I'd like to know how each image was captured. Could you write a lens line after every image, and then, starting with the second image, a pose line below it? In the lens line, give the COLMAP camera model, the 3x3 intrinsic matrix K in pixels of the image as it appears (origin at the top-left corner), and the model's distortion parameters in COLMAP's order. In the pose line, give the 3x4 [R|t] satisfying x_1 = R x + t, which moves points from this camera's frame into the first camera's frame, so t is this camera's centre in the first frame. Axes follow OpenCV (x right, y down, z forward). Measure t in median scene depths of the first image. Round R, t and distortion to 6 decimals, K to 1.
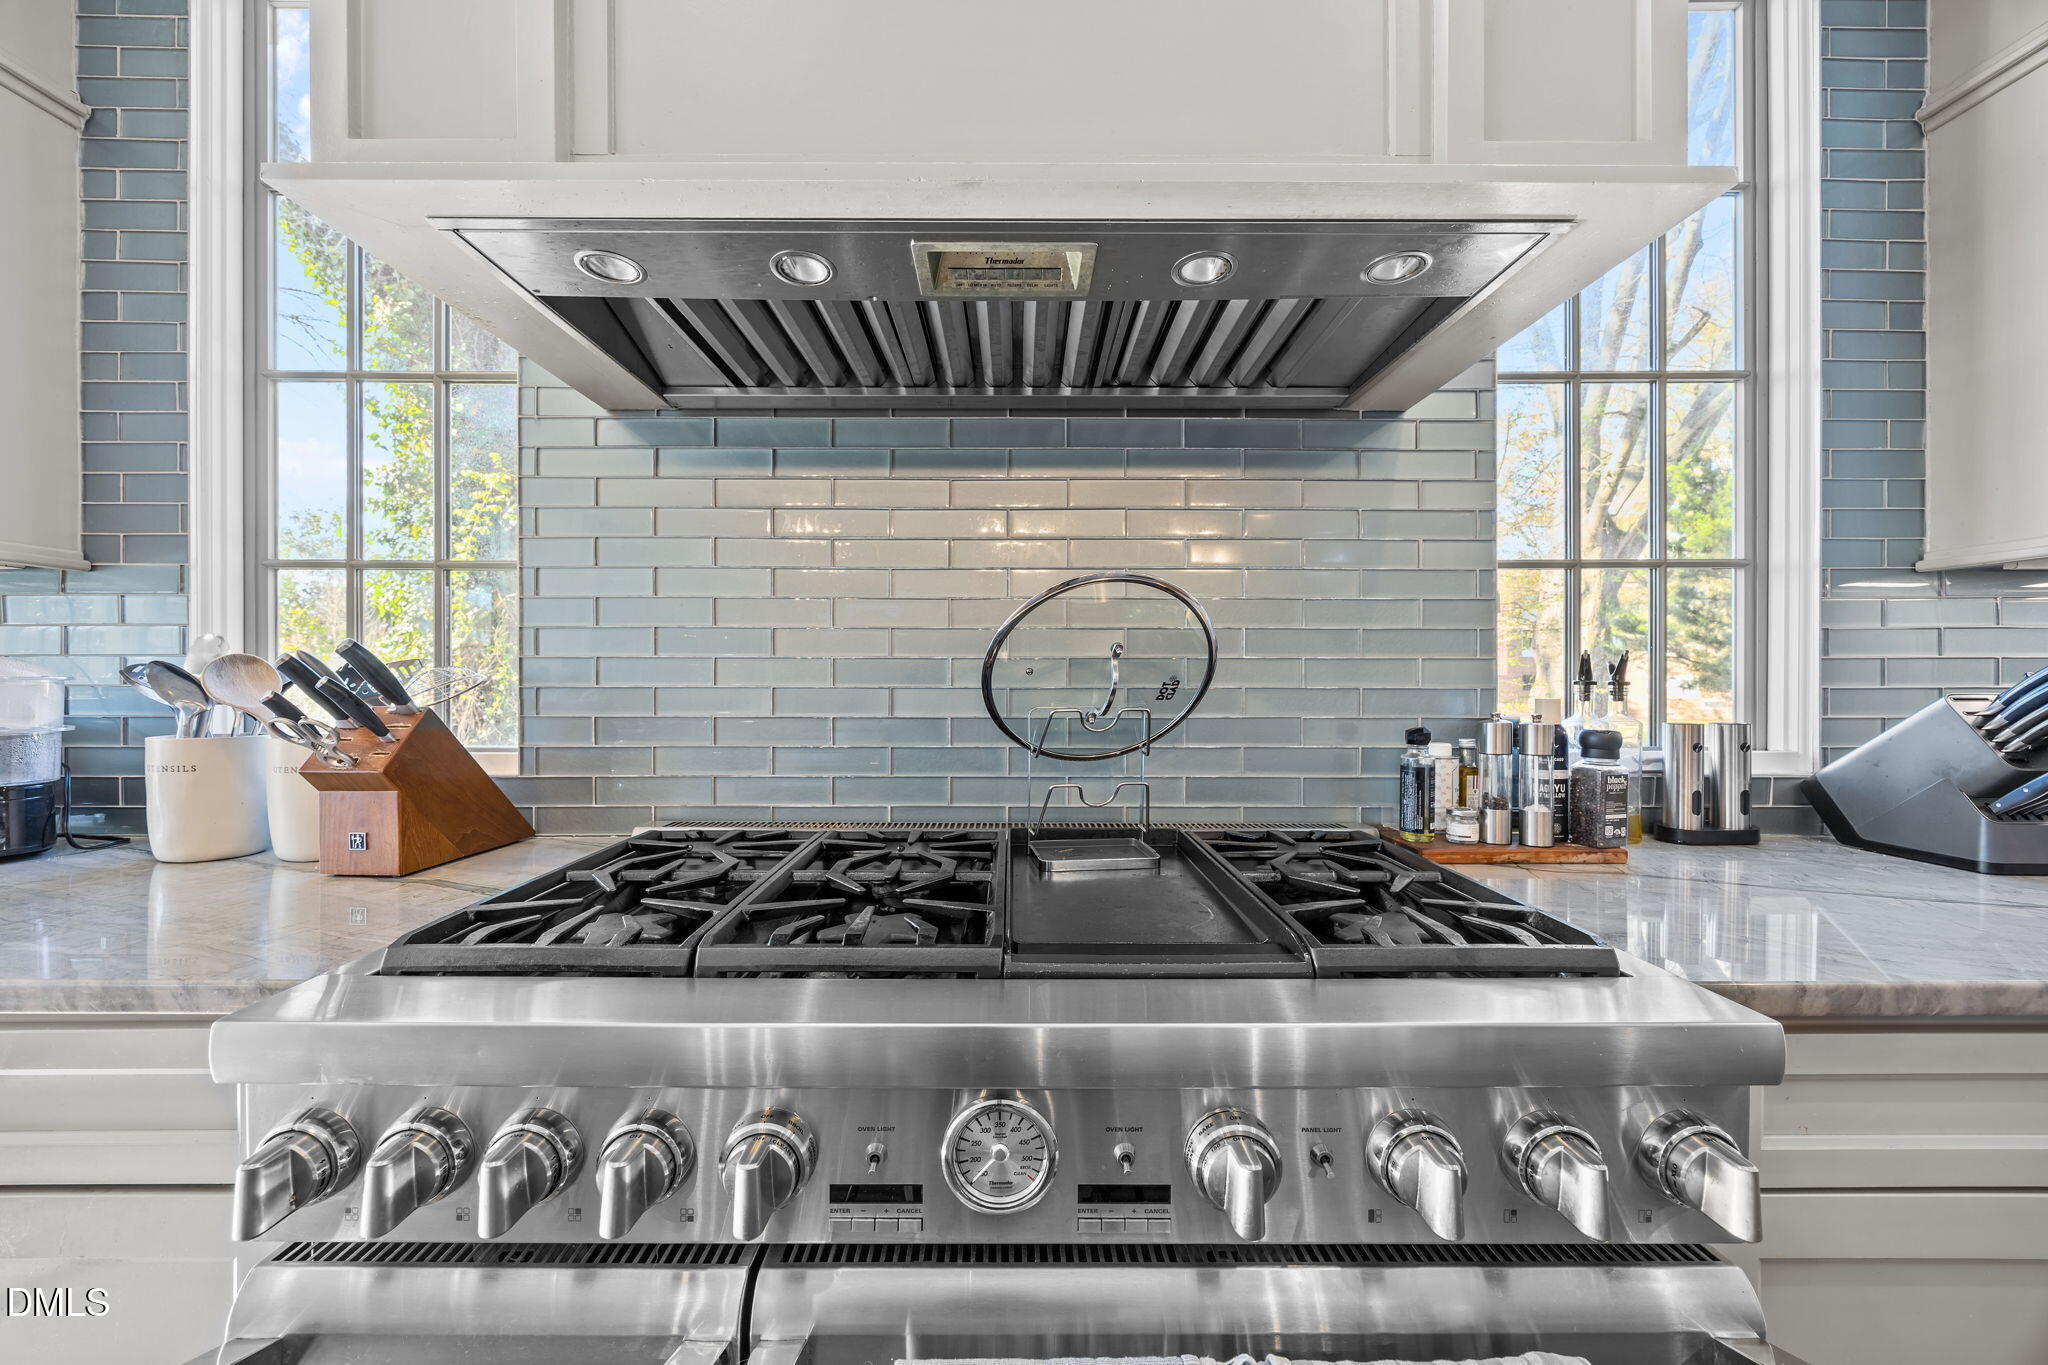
lens RADIAL K [[782.9, 0, 1025.6], [0, 782.9, 678.5], [0, 0, 1]] dist [-0.003059, -0.000419]
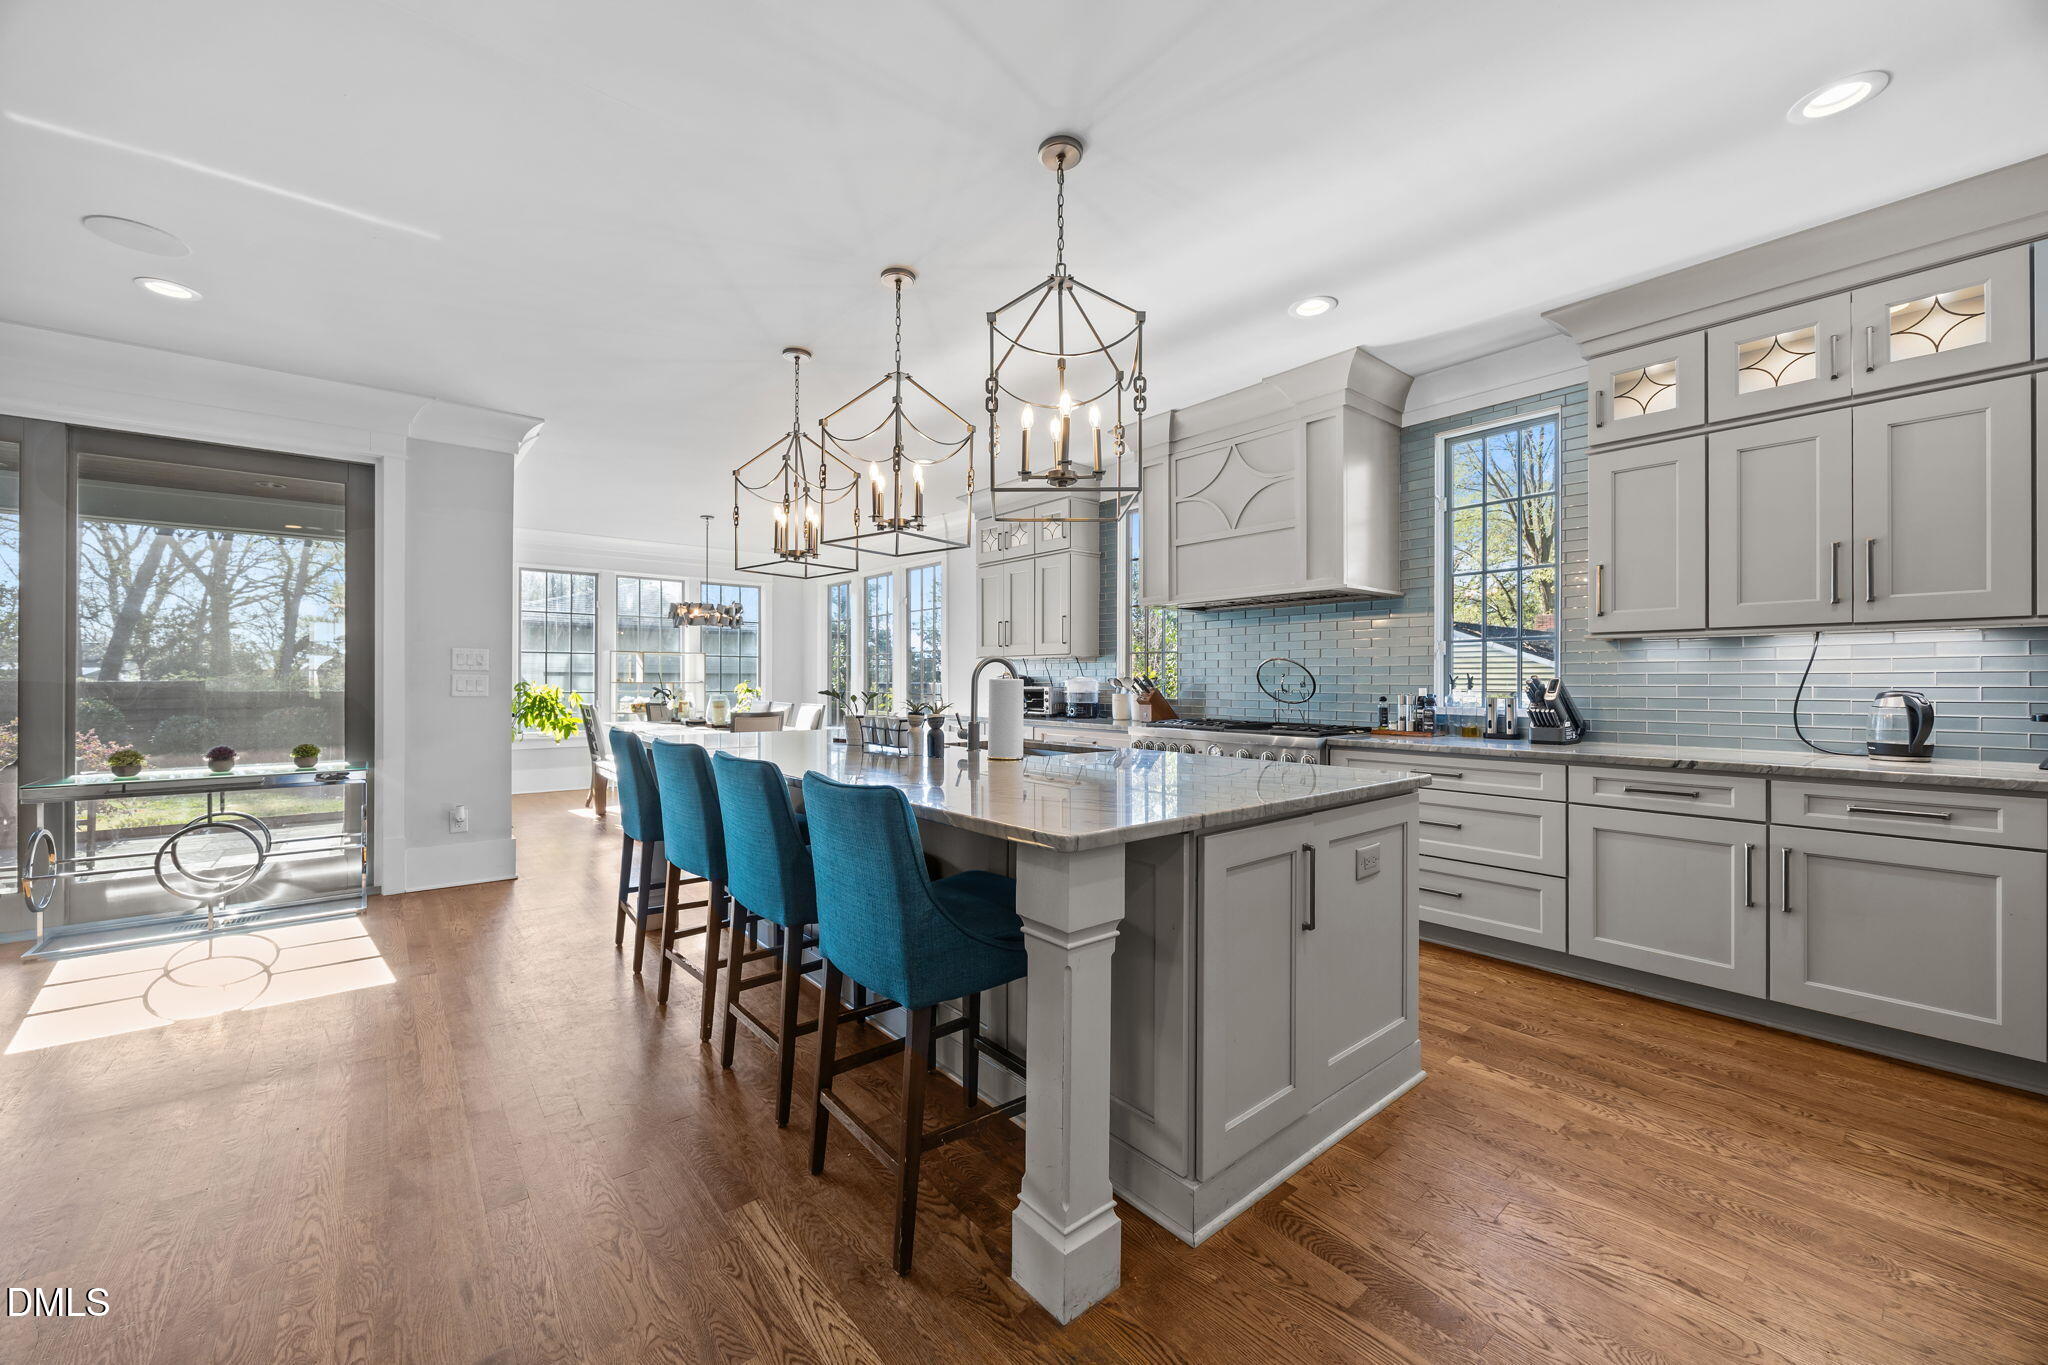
lens RADIAL K [[782.9, 0, 1026.2], [0, 782.9, 682.0], [0, 0, 1]] dist [-0.003059, -0.000419]
pose [[0.625773, -0.002130, -0.780002, 2.257920], [-0.000147, 0.999996, -0.002849, 0.013121], [0.780005, 0.001897, 0.625770, -2.386752]]
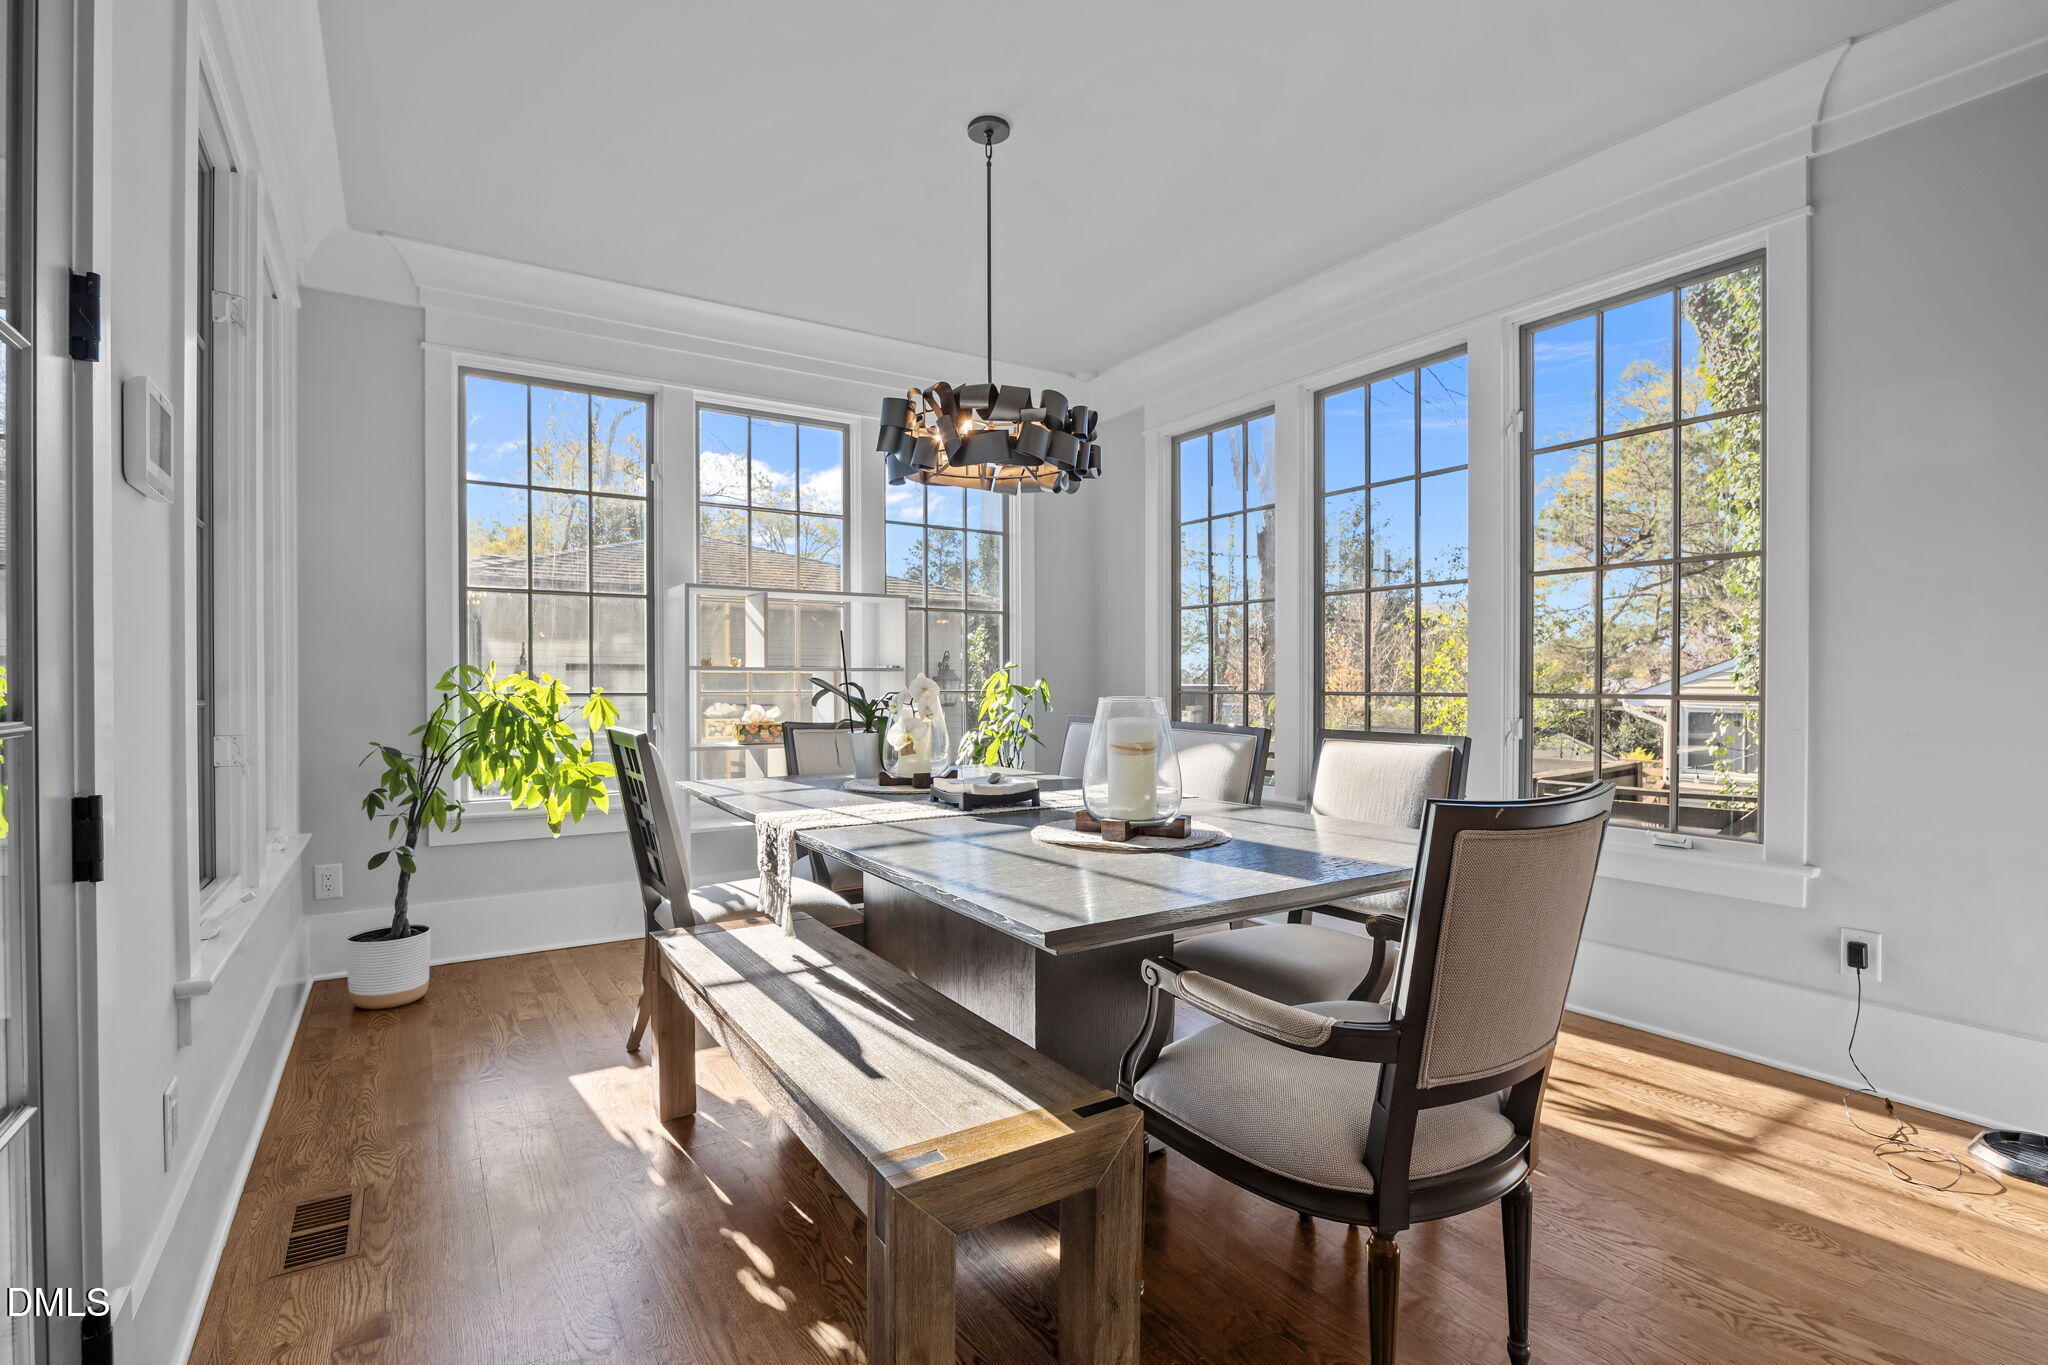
lens RADIAL K [[986.4, 0, 1018.7], [0, 986.4, 684.2], [0, 0, 1]] dist [-0.011523, 0.000552]
pose [[0.520412, -0.002648, -0.853911, -2.166608], [0.004729, 0.999989, -0.000219, 0.061949], [0.853902, -0.003925, 0.520418, -1.670905]]
